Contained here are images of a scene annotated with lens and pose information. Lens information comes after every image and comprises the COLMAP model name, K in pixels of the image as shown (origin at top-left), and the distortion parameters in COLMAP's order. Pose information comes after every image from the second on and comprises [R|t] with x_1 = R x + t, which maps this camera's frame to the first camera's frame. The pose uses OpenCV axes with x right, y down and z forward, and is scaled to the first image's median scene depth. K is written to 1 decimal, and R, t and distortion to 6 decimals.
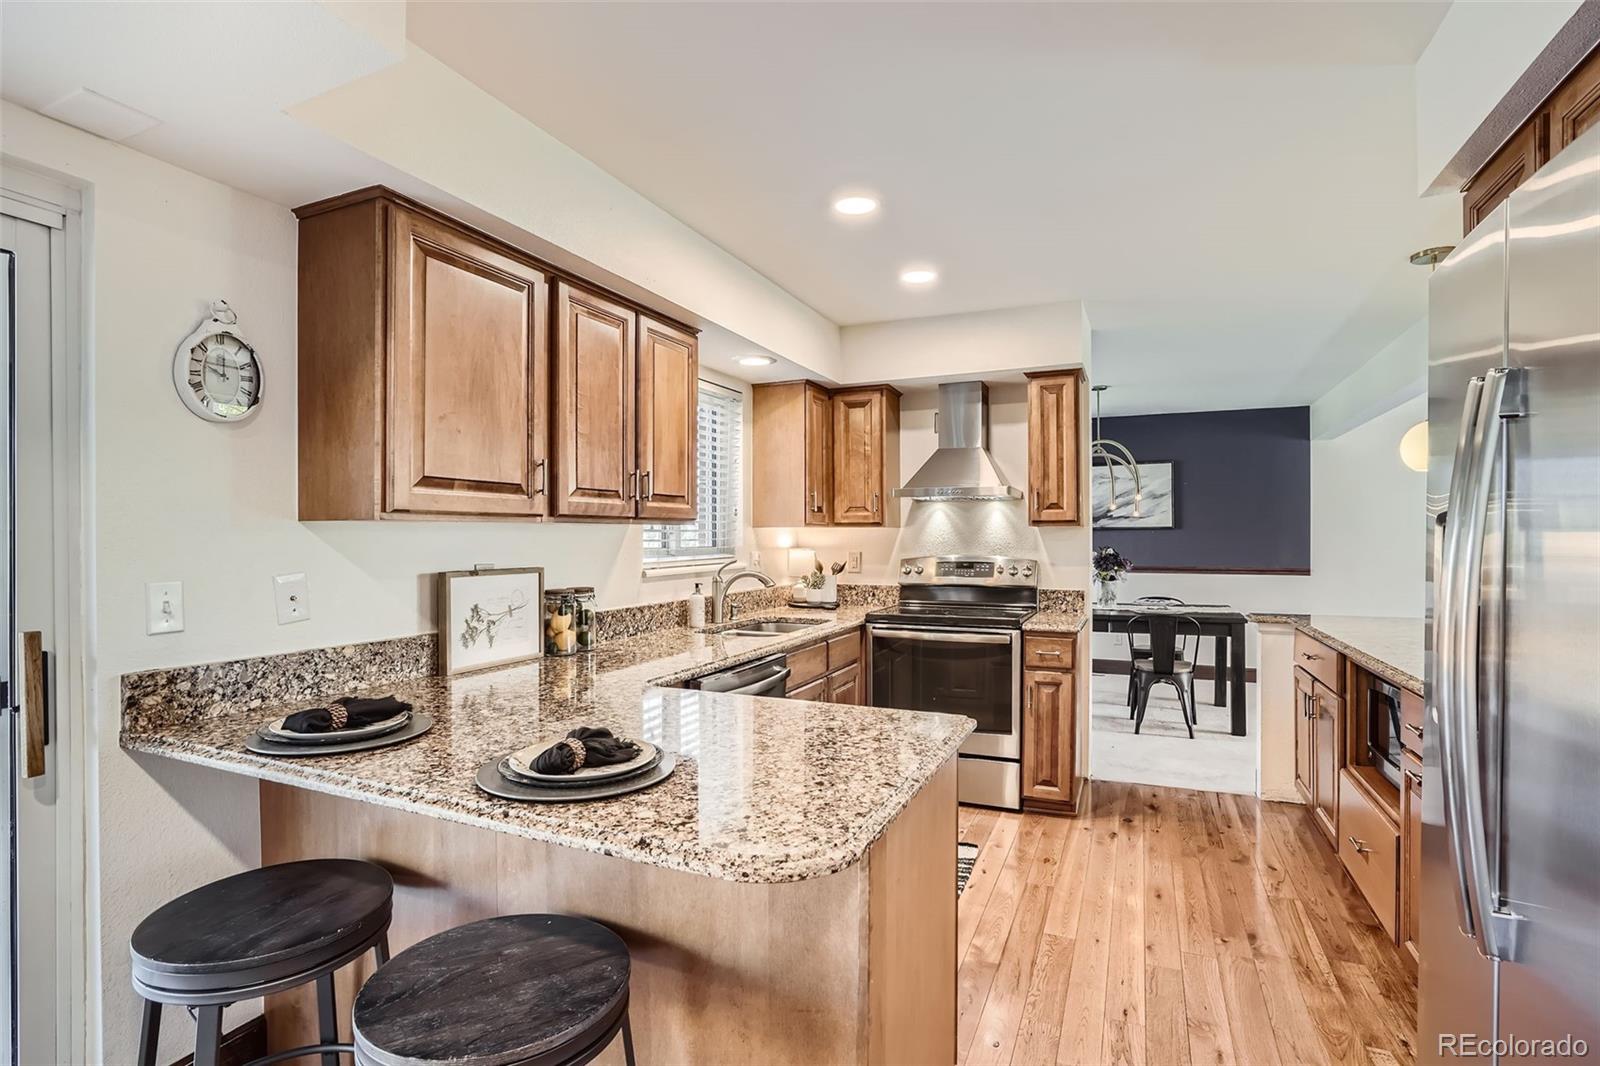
lens RADIAL K [[762.1, 0, 800.0], [0, 762.1, 533.0], [0, 0, 1]] dist [-0.032437, 0.000021]
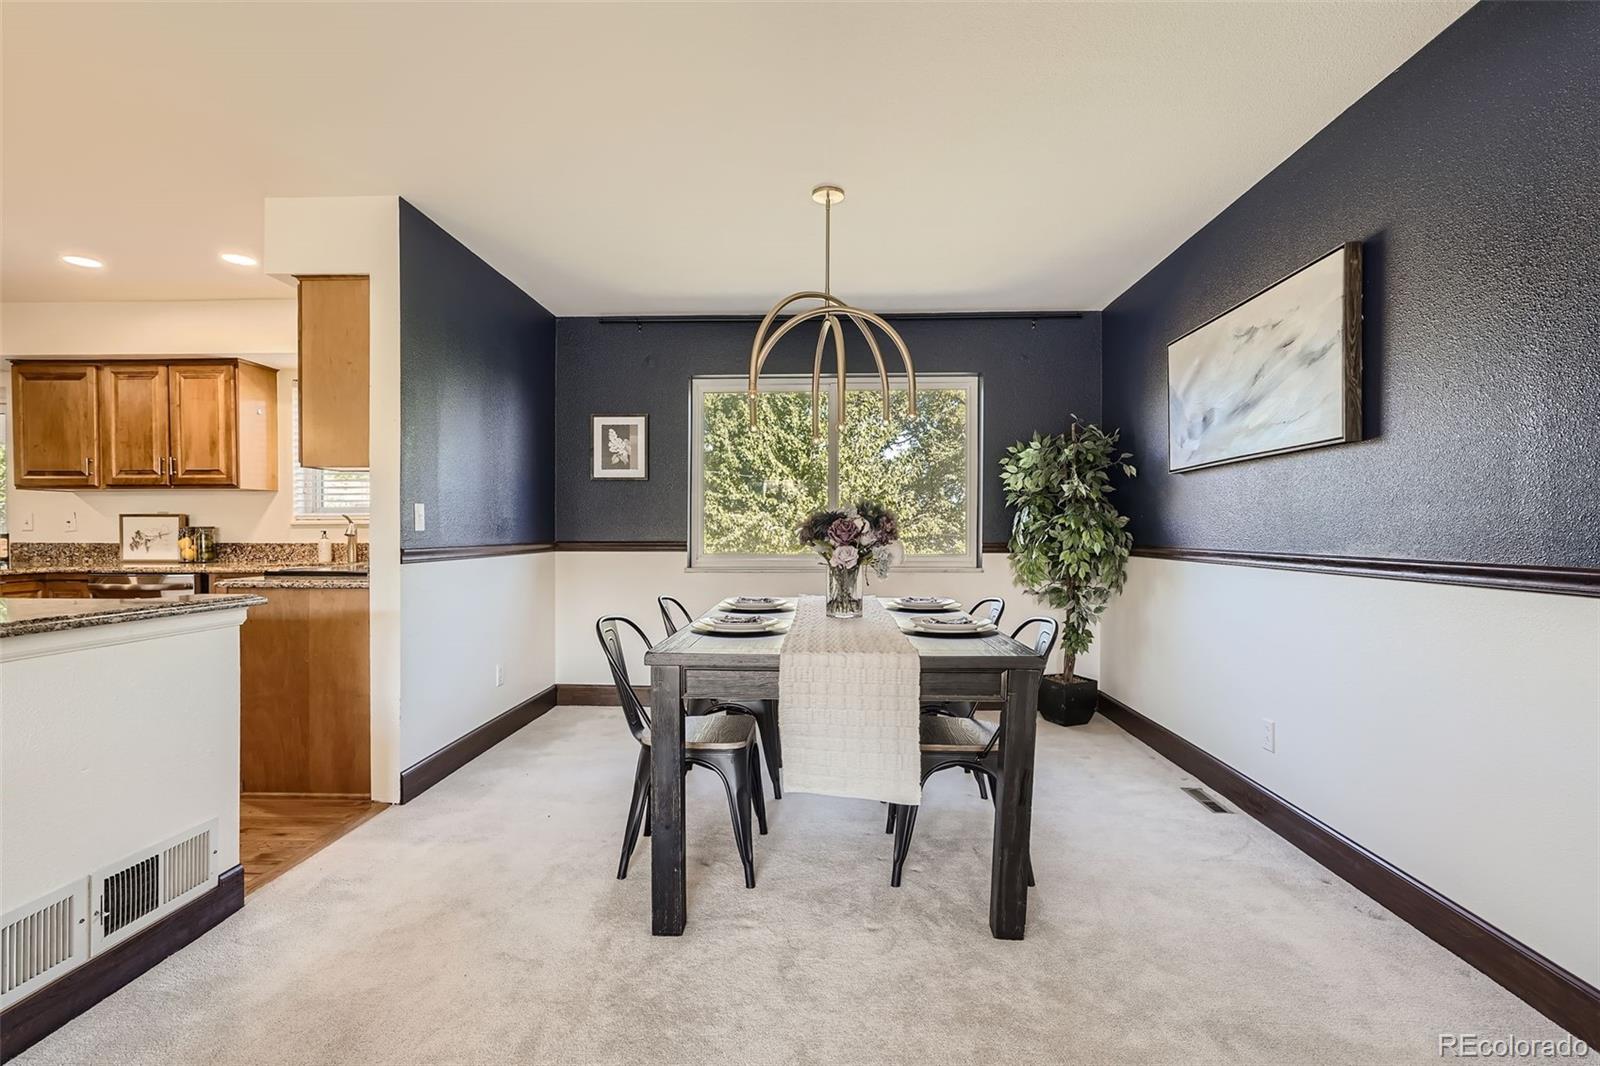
lens RADIAL K [[735.0, 0, 804.7], [0, 735.0, 536.8], [0, 0, 1]] dist [-0.029137, 0.017696]
pose [[0.379023, 0.008268, -0.925350, 1.882716], [0.003439, 0.999941, 0.010343, 0.087271], [0.925381, -0.007102, 0.378972, 1.730623]]
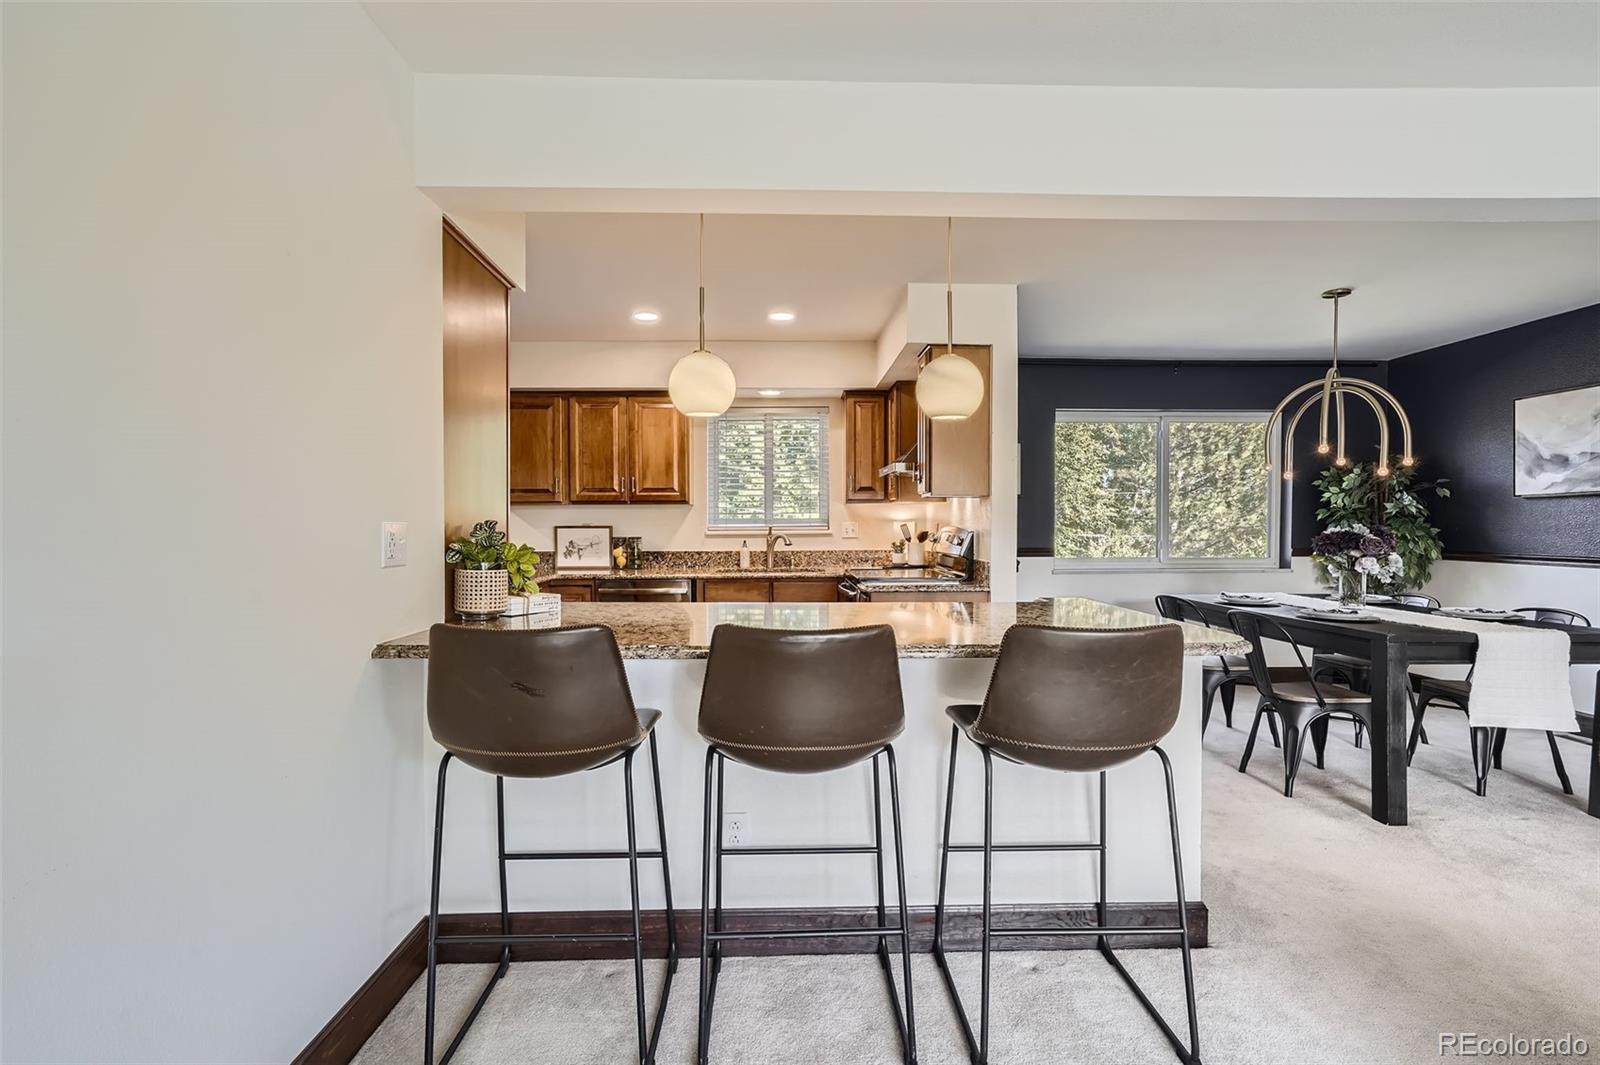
lens RADIAL K [[748.5, 0, 793.6], [0, 748.5, 530.0], [0, 0, 1]] dist [-0.033837, 0.018286]
pose [[0.442187, 0.008702, -0.896881, 1.730149], [0.005757, 0.999905, 0.012540, 0.033338], [0.896905, -0.010709, 0.442095, 0.534519]]
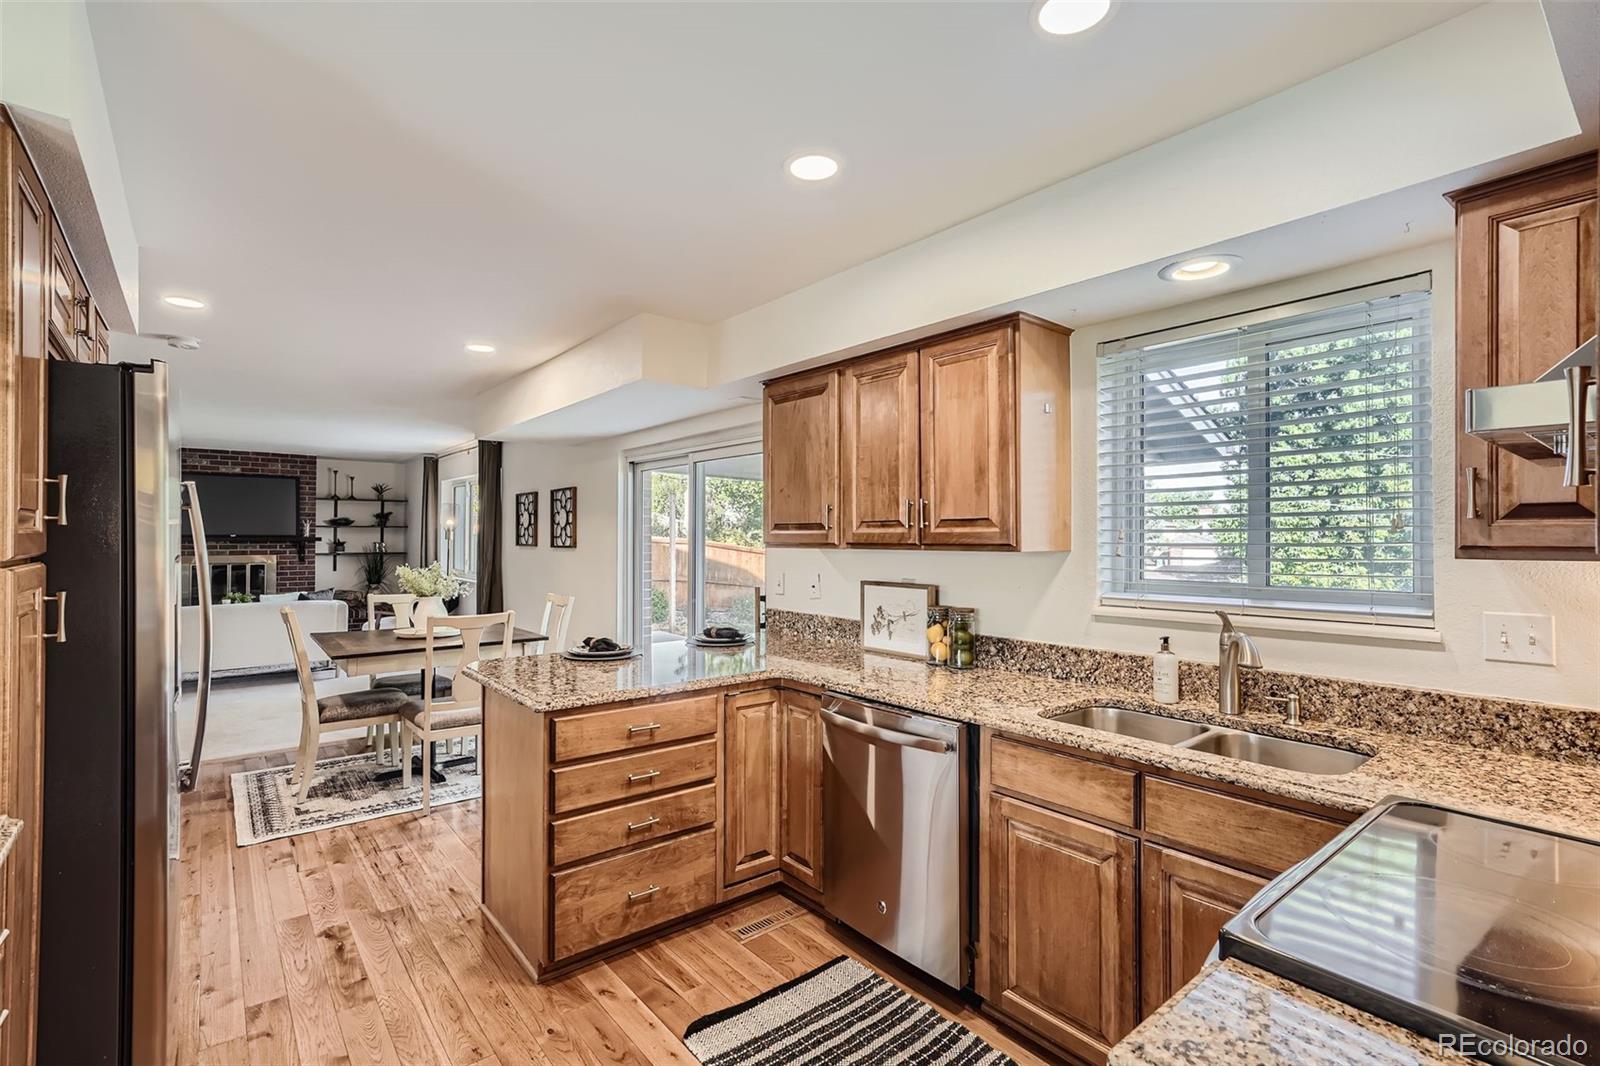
lens RADIAL K [[735.0, 0, 804.7], [0, 735.0, 536.8], [0, 0, 1]] dist [-0.029137, 0.017696]
pose [[-0.441899, -0.007529, -0.897033, 0.776963], [-0.003454, 0.999972, -0.006691, -0.022719], [0.897058, 0.000141, -0.441913, 1.323725]]
